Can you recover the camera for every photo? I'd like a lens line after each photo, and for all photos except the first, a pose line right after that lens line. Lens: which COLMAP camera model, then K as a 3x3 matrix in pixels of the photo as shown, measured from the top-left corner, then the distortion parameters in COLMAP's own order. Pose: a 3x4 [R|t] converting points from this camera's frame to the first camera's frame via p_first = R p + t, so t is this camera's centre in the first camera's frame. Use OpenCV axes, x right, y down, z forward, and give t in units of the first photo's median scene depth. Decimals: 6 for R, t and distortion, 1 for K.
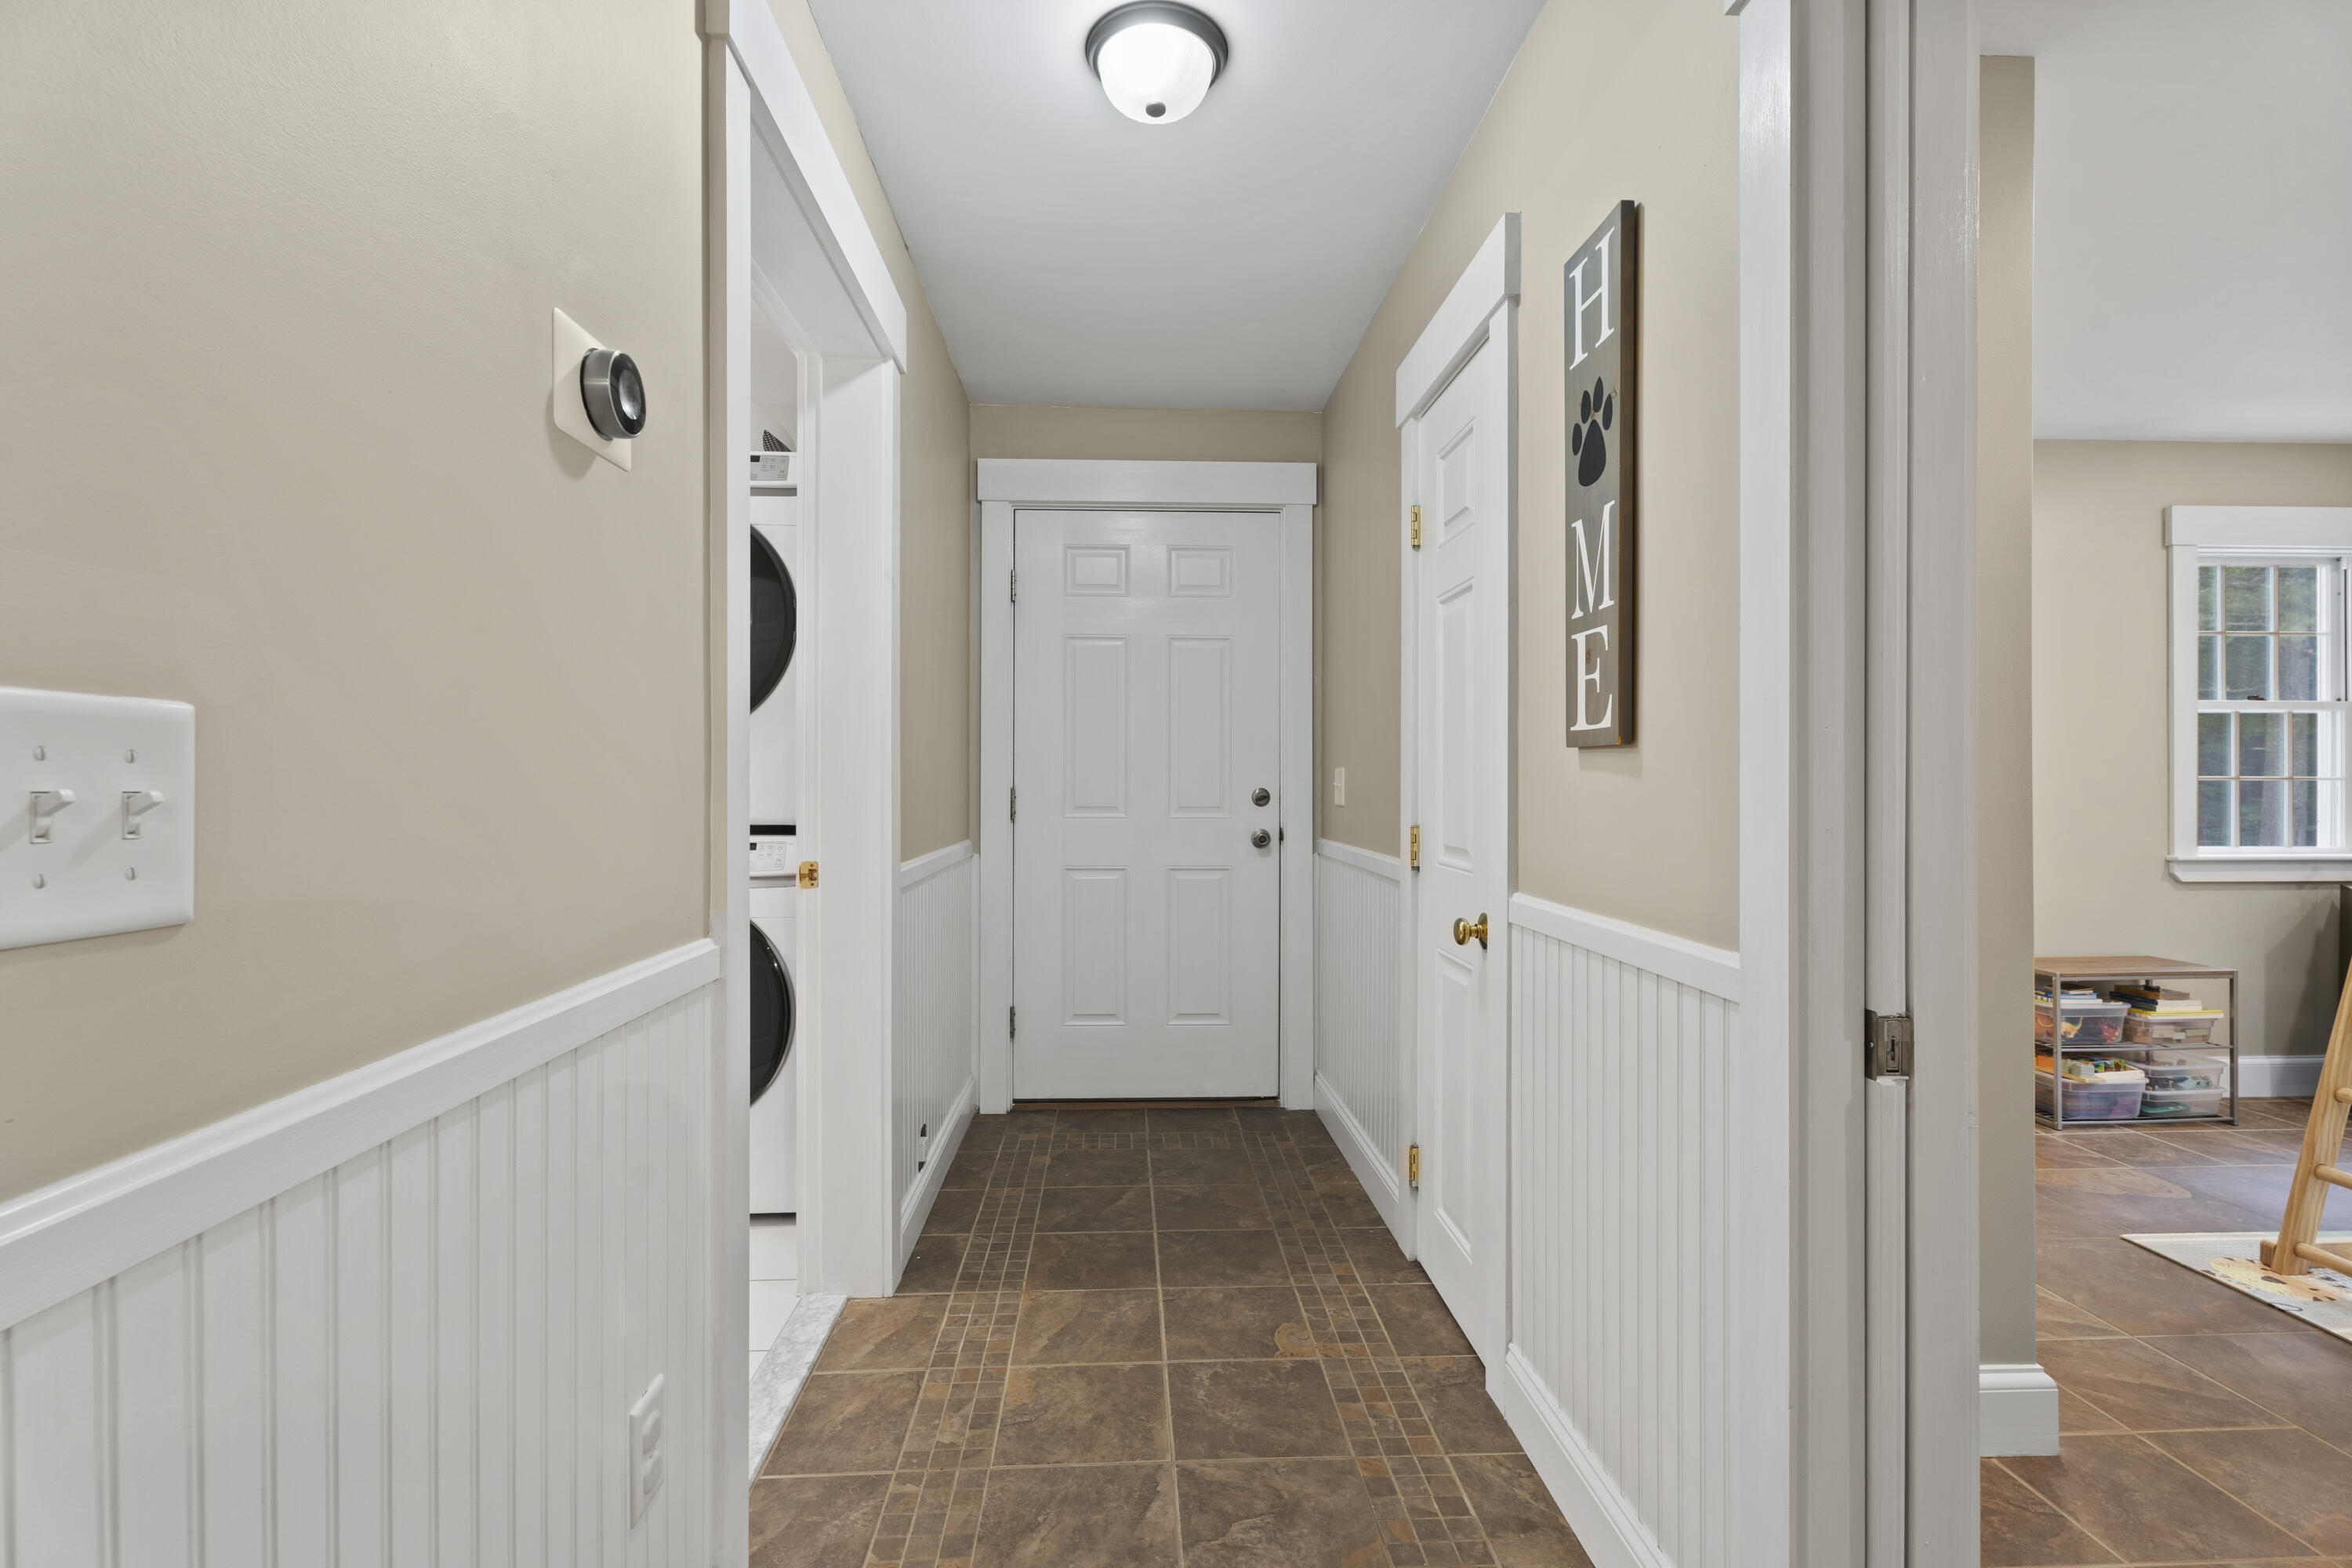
lens RADIAL K [[1079.2, 0, 1165.6], [0, 1079.2, 783.1], [0, 0, 1]] dist [0.003128, -0.000255]
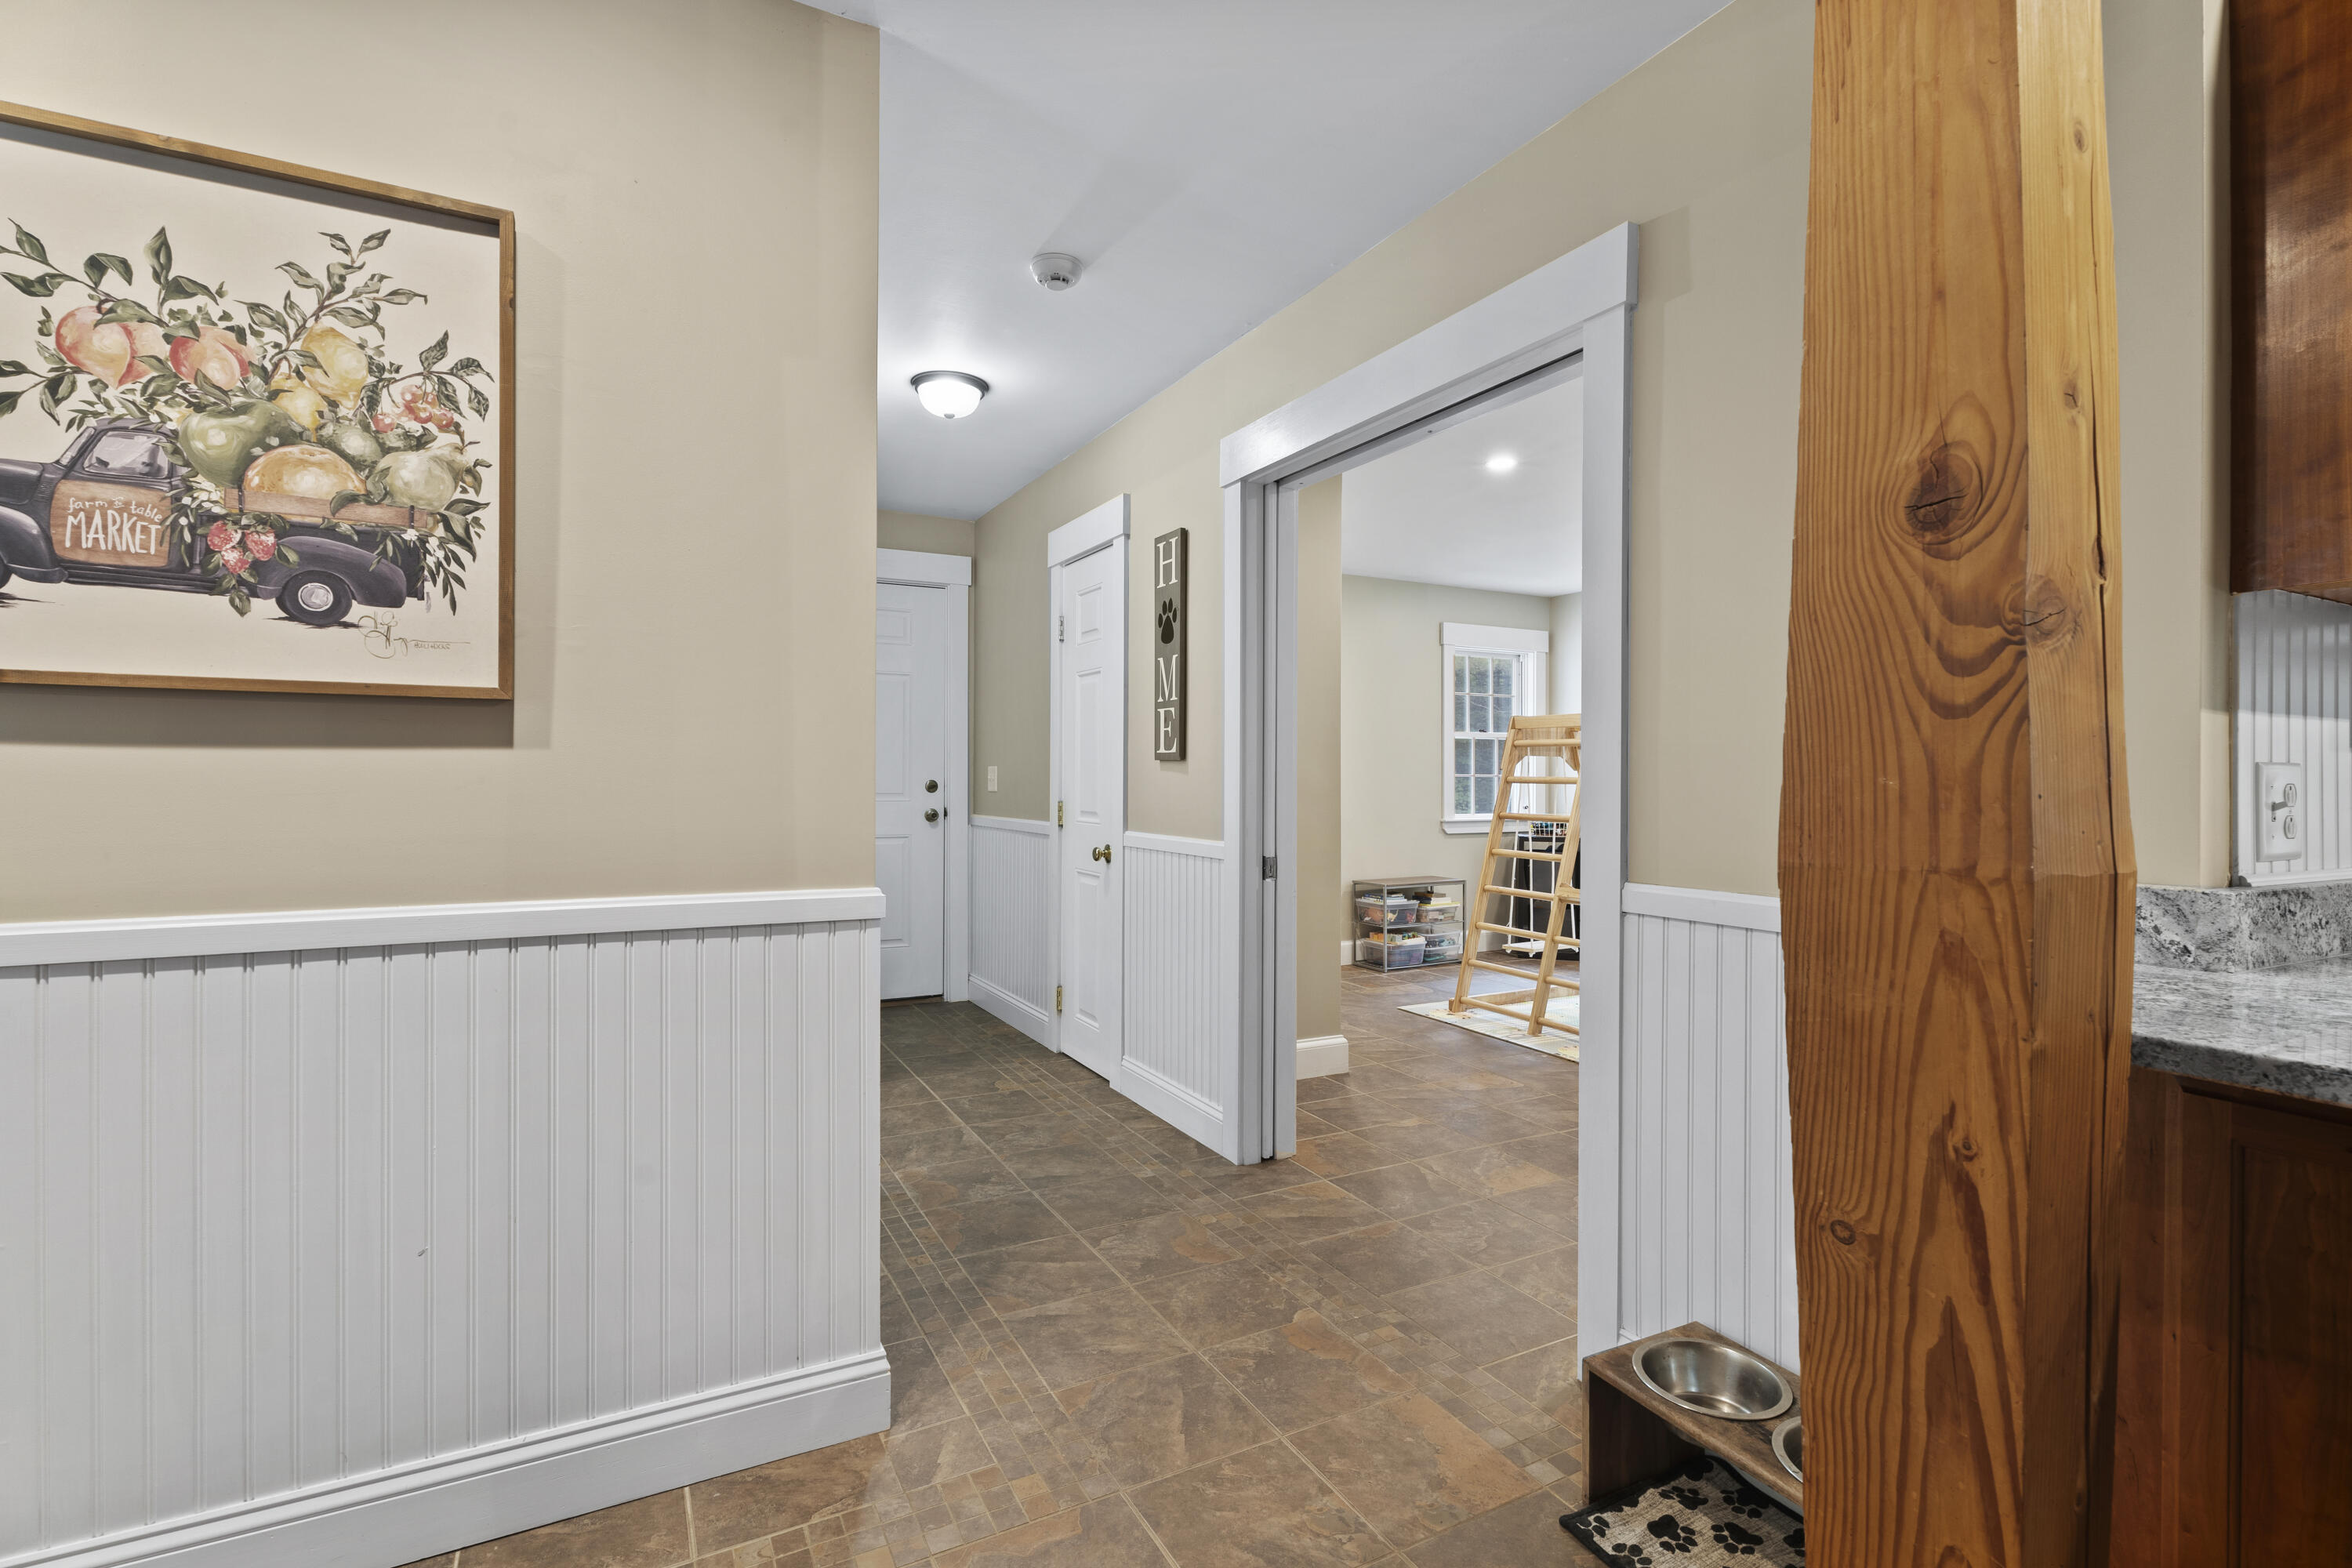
lens RADIAL K [[1079.2, 0, 1165.6], [0, 1079.2, 783.1], [0, 0, 1]] dist [0.003128, -0.000255]
pose [[0.910278, 0.000759, 0.413996, -0.374274], [-0.003024, 0.999984, 0.004815, 0.001871], [-0.413986, -0.005635, 0.910266, -0.726718]]
